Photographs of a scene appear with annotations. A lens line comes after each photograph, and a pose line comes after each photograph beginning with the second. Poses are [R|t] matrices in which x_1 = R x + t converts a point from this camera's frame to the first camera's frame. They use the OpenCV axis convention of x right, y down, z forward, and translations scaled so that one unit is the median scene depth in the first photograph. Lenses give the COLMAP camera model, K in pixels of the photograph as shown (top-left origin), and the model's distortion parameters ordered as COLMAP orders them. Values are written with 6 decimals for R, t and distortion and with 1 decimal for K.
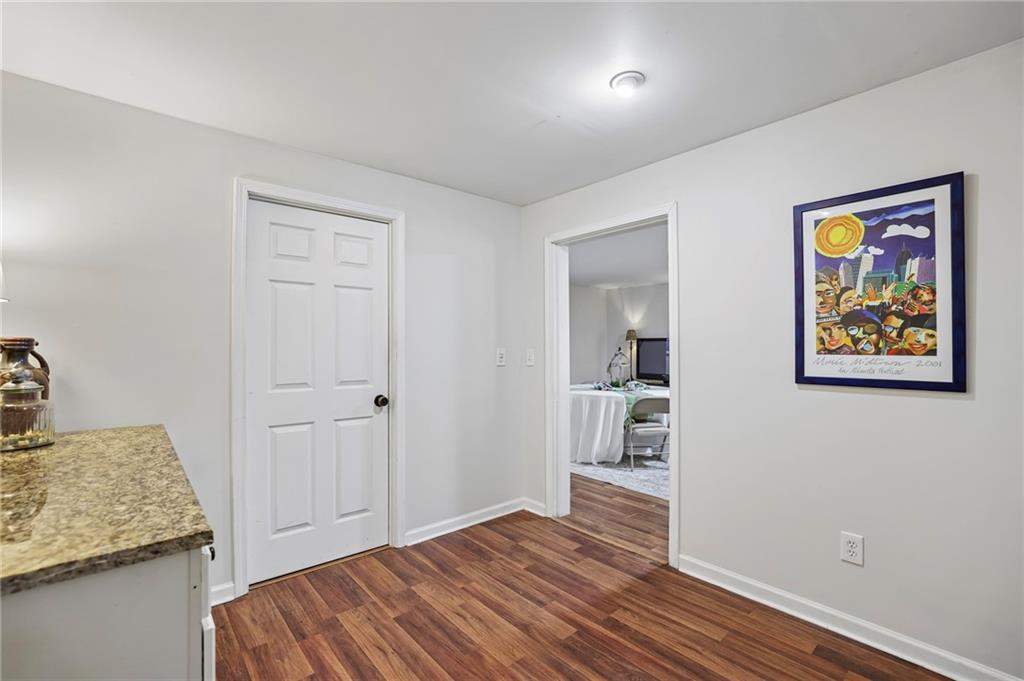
lens RADIAL K [[444.2, 0, 511.7], [0, 444.2, 348.3], [0, 0, 1]] dist [-0.033313, 0.003440]
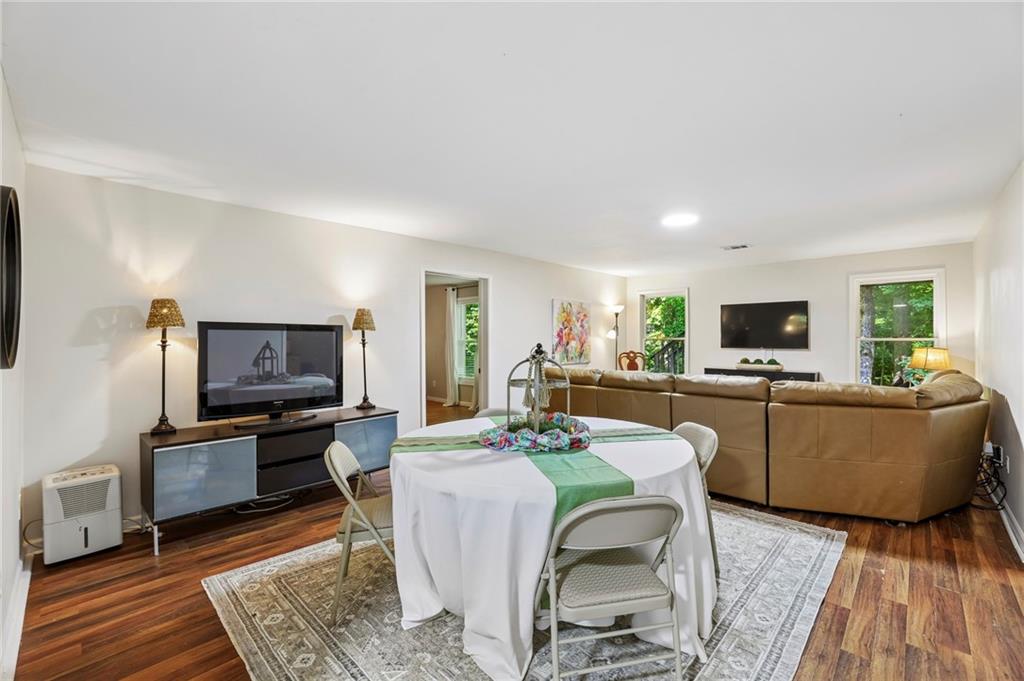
lens RADIAL K [[444.2, 0, 516.1], [0, 444.2, 338.1], [0, 0, 1]] dist [-0.033313, 0.003440]
pose [[-0.108329, 0.006247, 0.994095, -0.189195], [0.007013, 0.999960, -0.005520, -0.005245], [-0.994090, 0.006374, -0.108368, 1.071828]]
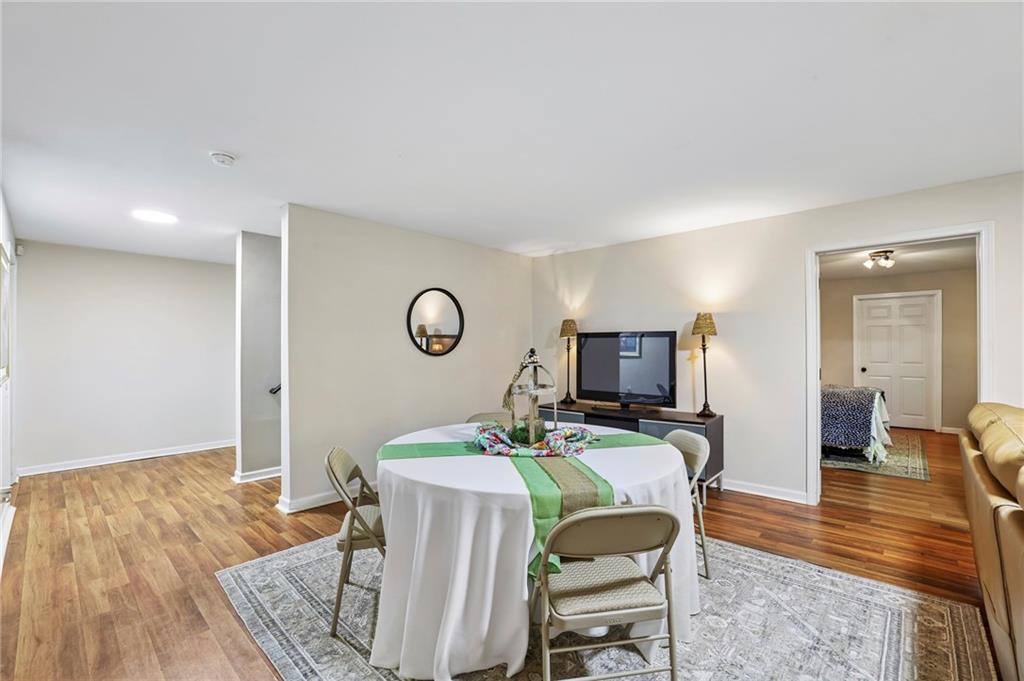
lens RADIAL K [[444.2, 0, 509.1], [0, 444.2, 341.5], [0, 0, 1]] dist [-0.033313, 0.003440]
pose [[0.993988, 0.003820, 0.109425, 0.176267], [-0.002555, 0.999928, -0.011692, -0.004399], [-0.109461, 0.011342, 0.993926, 0.579677]]
